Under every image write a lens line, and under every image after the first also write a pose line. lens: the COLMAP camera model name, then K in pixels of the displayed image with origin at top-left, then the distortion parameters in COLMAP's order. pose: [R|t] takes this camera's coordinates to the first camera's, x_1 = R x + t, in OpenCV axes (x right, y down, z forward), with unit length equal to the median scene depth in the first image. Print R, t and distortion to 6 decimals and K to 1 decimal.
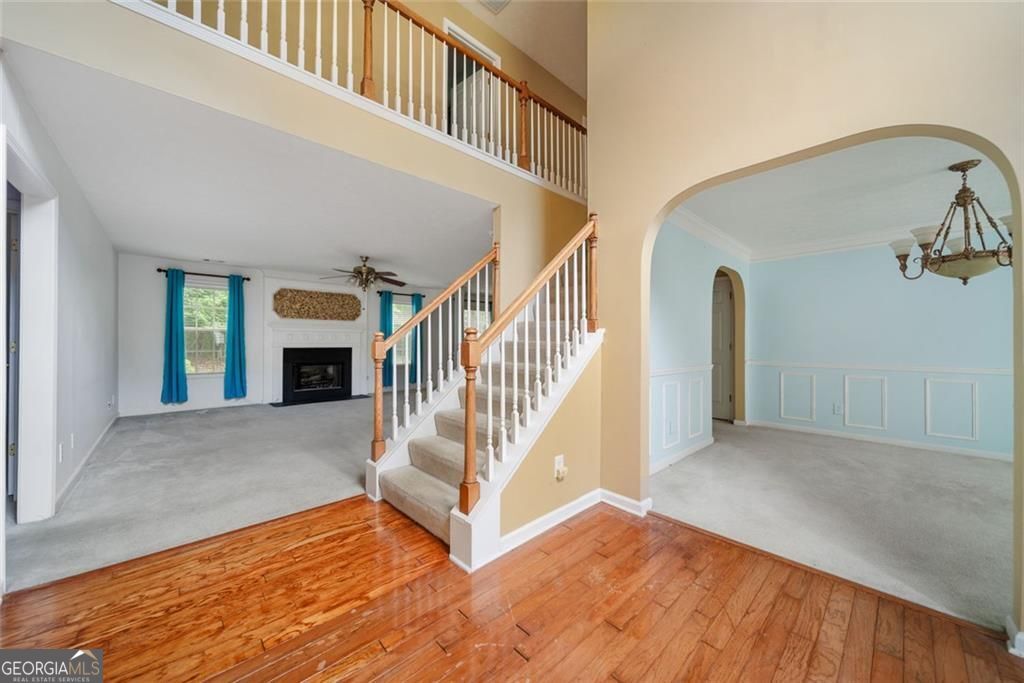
lens RADIAL K [[366.5, 0, 520.0], [0, 366.5, 339.8], [0, 0, 1]] dist [-0.000017, -0.000095]
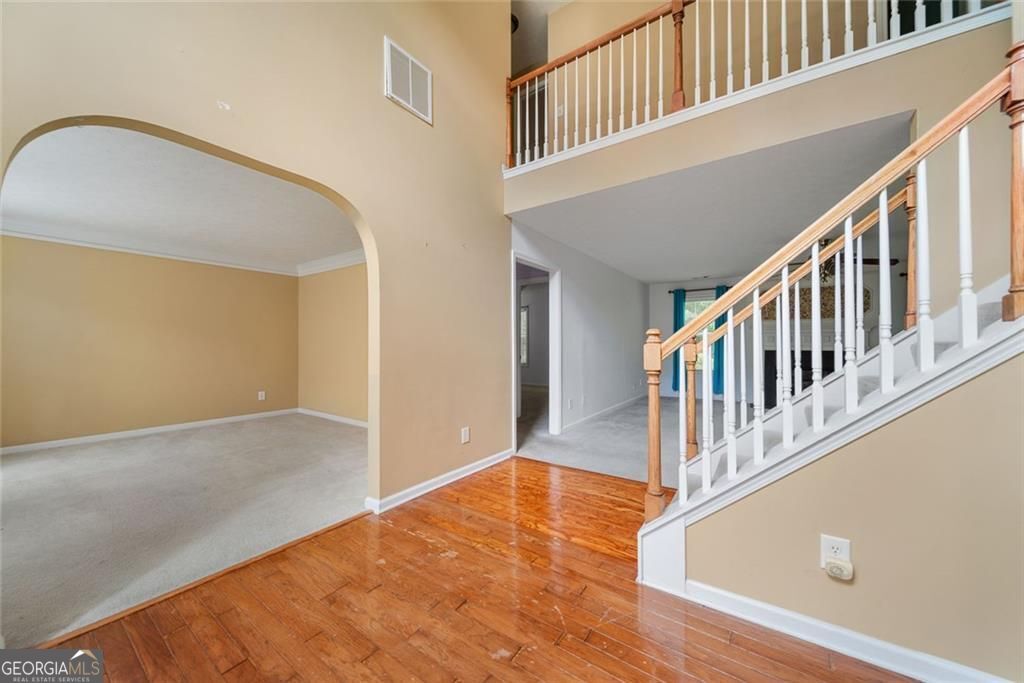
lens RADIAL K [[366.2, 0, 513.8], [0, 366.2, 342.7], [0, 0, 1]] dist [0.000314, -0.000062]
pose [[0.198038, -0.007227, -0.980168, 0.664711], [0.011107, 0.999925, -0.005129, 0.000494], [0.980132, -0.009871, 0.198103, 0.429962]]
